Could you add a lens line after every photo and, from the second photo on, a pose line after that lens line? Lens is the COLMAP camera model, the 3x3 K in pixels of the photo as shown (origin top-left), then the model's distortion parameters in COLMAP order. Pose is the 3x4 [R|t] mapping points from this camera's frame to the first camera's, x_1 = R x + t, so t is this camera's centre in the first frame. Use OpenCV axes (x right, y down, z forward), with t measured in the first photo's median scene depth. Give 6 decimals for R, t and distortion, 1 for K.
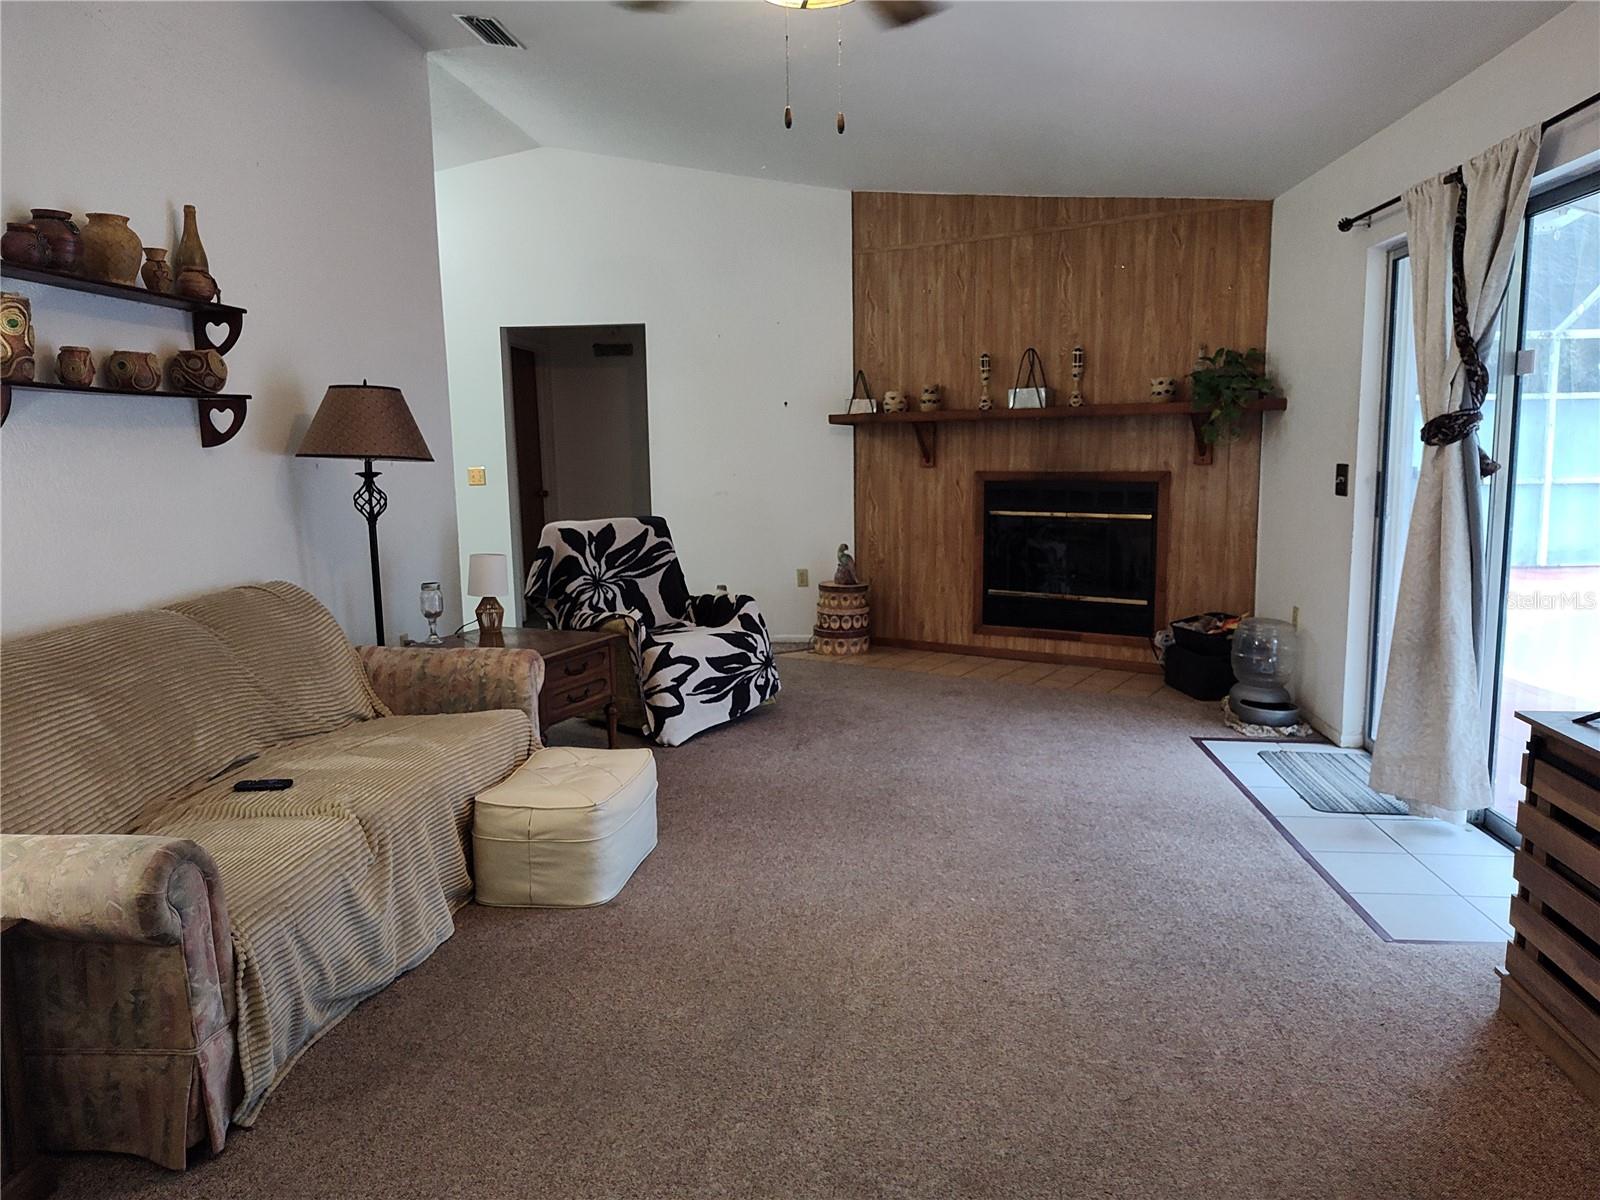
lens RADIAL K [[1105.7, 0, 795.3], [0, 1105.7, 598.2], [0, 0, 1]] dist [0.028656, -0.029890]
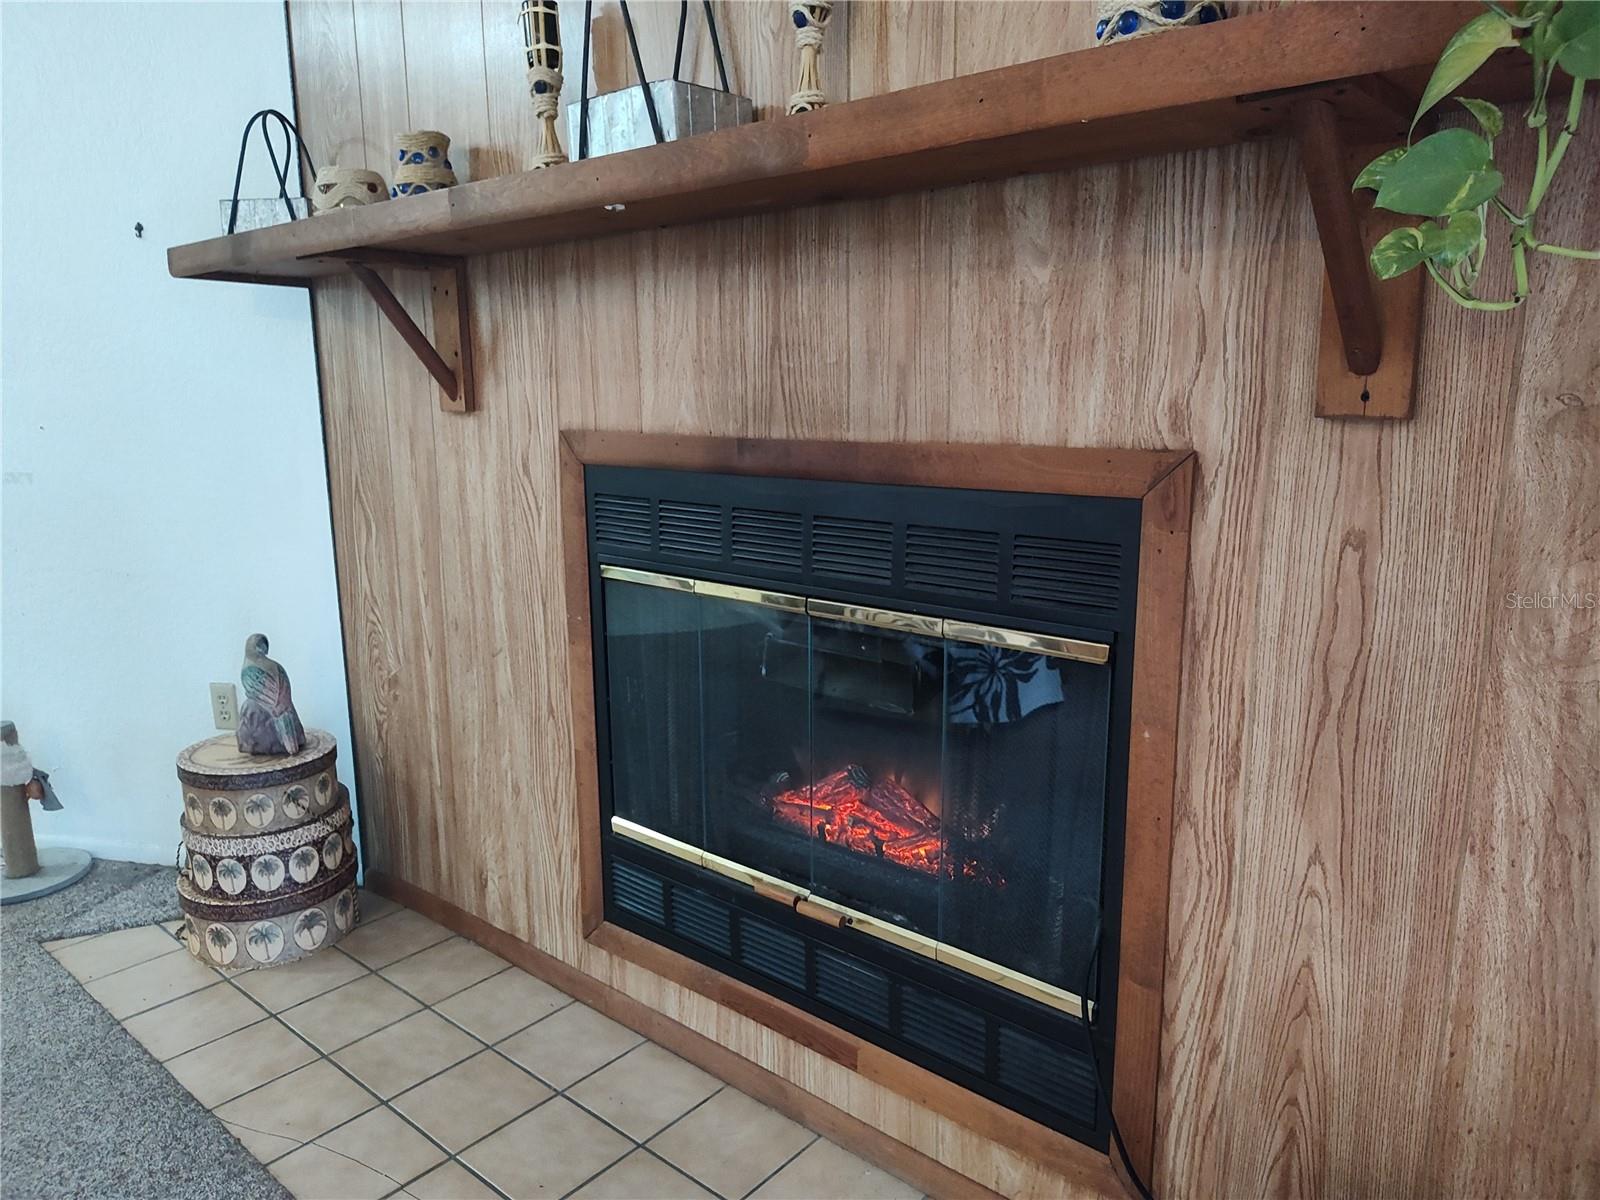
lens RADIAL K [[1105.7, 0, 804.0], [0, 1105.7, 595.8], [0, 0, 1]] dist [0.028656, -0.029890]
pose [[0.994278, 0.026268, -0.103540, 0.260177], [-0.020657, 0.998278, 0.054897, -0.088038], [0.104804, -0.052445, 0.993109, 0.710637]]
